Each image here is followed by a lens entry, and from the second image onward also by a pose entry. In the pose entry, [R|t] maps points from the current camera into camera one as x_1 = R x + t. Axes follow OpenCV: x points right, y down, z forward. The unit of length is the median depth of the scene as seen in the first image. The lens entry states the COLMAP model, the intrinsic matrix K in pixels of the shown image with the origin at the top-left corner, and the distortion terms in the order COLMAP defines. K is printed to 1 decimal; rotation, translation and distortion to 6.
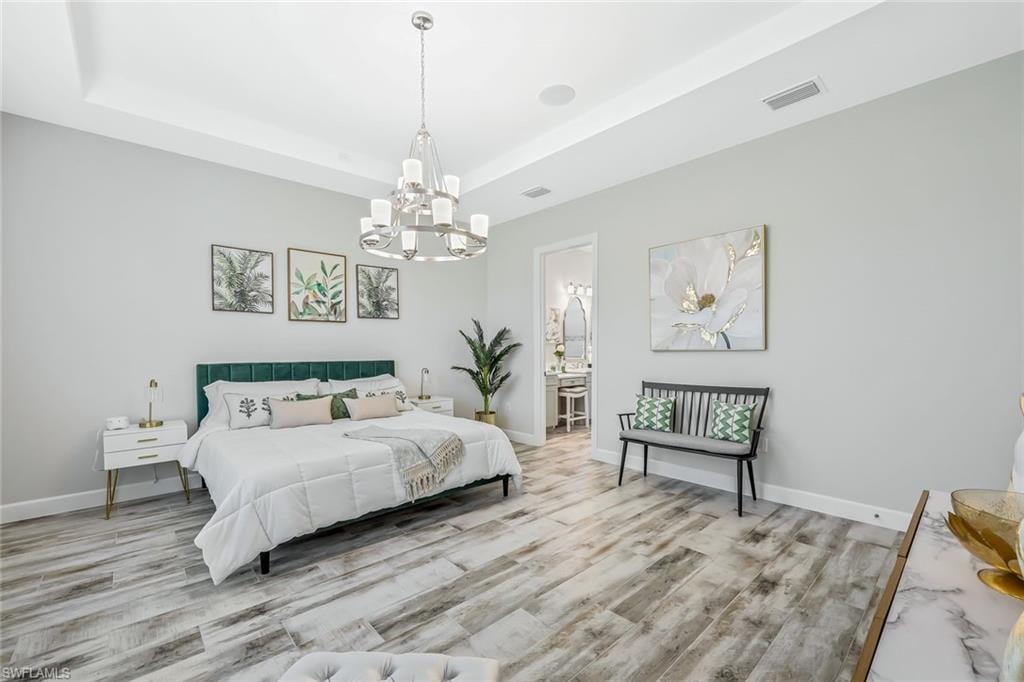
lens RADIAL K [[422.5, 0, 511.7], [0, 422.5, 357.4], [0, 0, 1]] dist [0.001181, -0.000031]
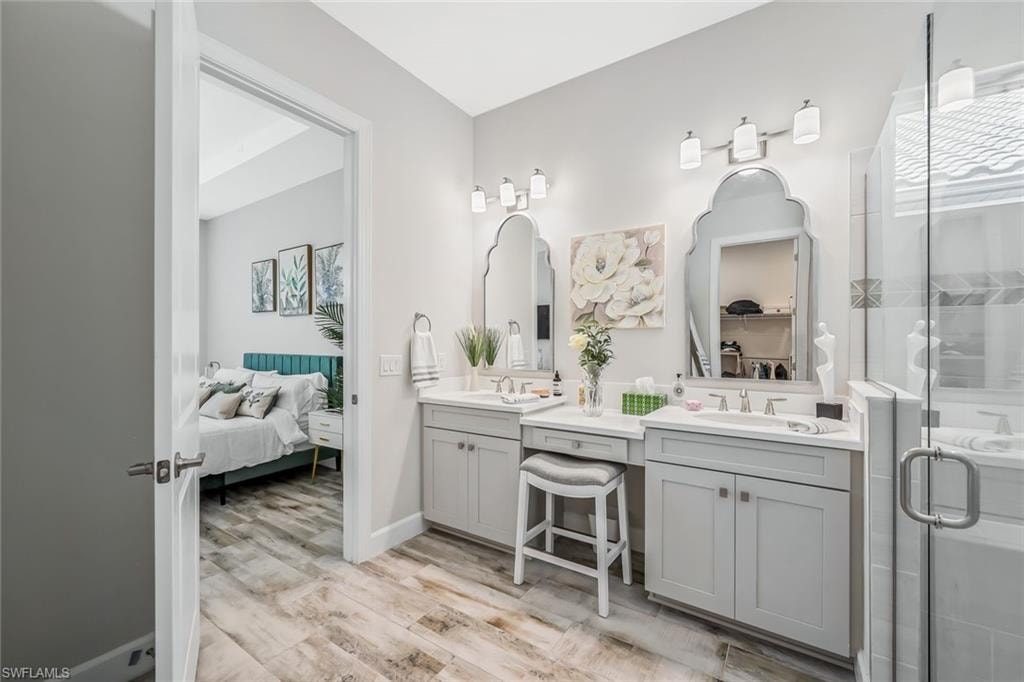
lens RADIAL K [[430.0, 0, 505.7], [0, 430.0, 335.2], [0, 0, 1]] dist [-0.054258, 0.020369]
pose [[0.237332, -0.006678, -0.971406, 0.762657], [-0.015057, 0.999831, -0.010552, -0.039080], [0.971312, 0.017131, 0.237191, 1.452085]]
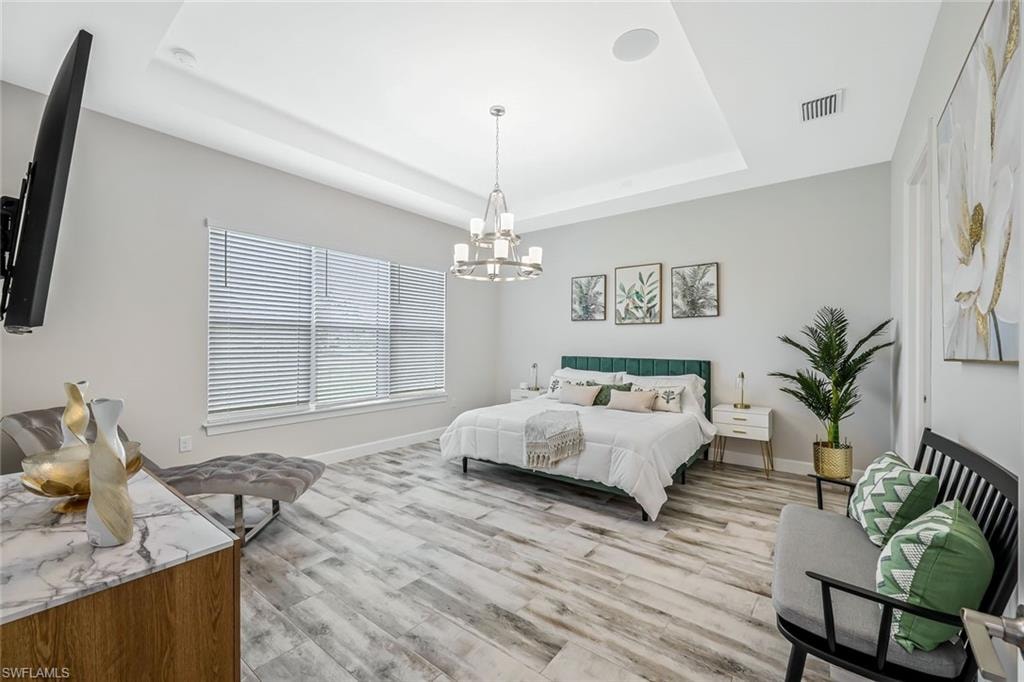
lens RADIAL K [[411.8, 0, 512.0], [0, 411.8, 341.0], [0, 0, 1]] dist [0.008949, -0.000018]
pose [[0.177816, -0.001130, -0.984063, 0.708102], [-0.028375, 0.999578, -0.006275, -0.024169], [0.983655, 0.029038, 0.177709, 0.526788]]
